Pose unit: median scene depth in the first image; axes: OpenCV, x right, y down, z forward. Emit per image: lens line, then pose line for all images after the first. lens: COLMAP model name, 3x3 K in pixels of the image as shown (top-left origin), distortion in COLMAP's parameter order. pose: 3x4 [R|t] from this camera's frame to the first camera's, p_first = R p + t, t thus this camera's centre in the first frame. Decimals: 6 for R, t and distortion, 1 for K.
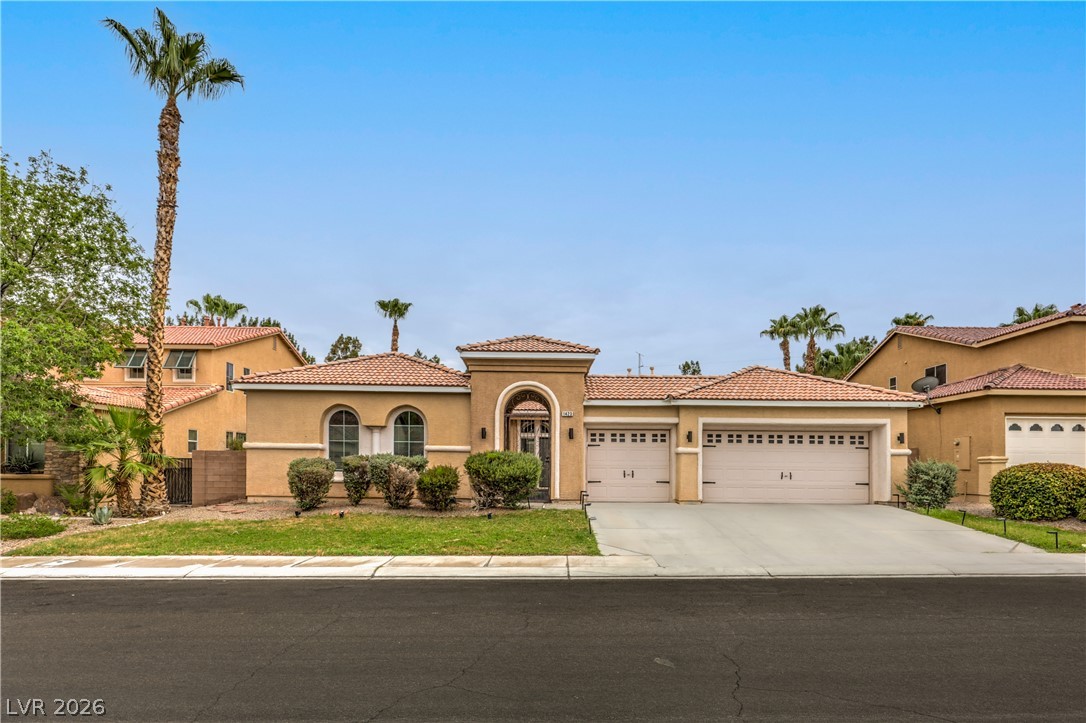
lens RADIAL K [[623.0, 0, 547.6], [0, 623.0, 471.9], [0, 0, 1]] dist [0.000092, -0.001933]
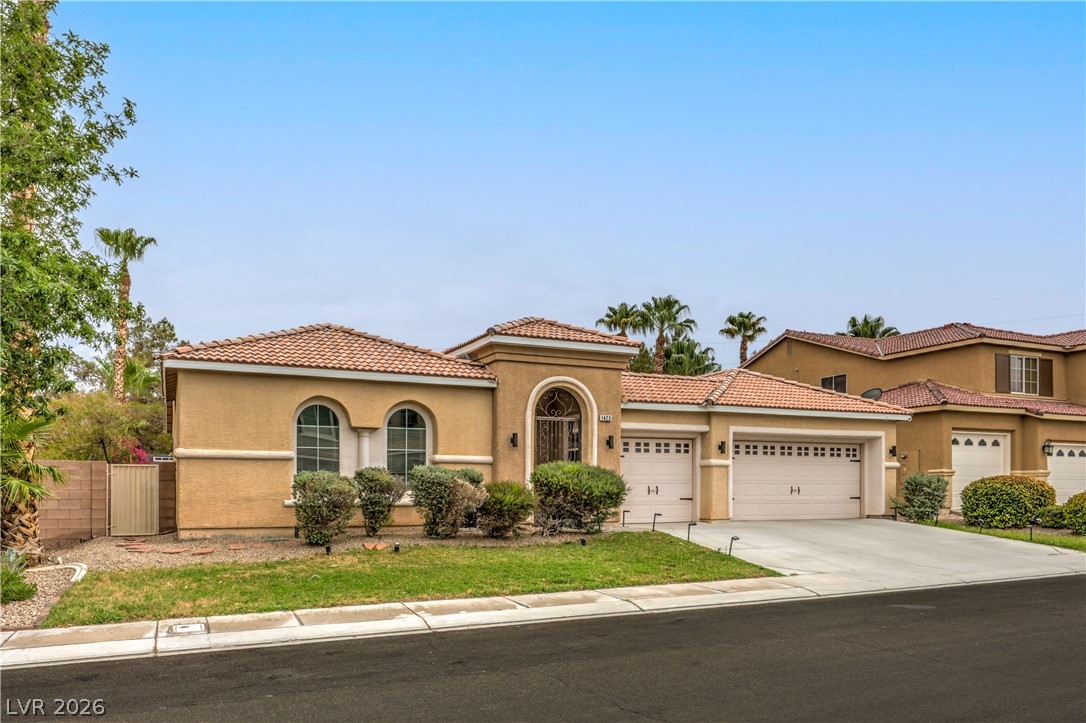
lens RADIAL K [[857.8, 0, 540.9], [0, 857.8, 500.4], [0, 0, 1]] dist [-0.000245, 0.001294]
pose [[0.900273, -0.015820, 0.435039, -0.530400], [0.011843, 0.999860, 0.011850, 0.001771], [-0.435165, -0.005516, 0.900334, 0.007470]]
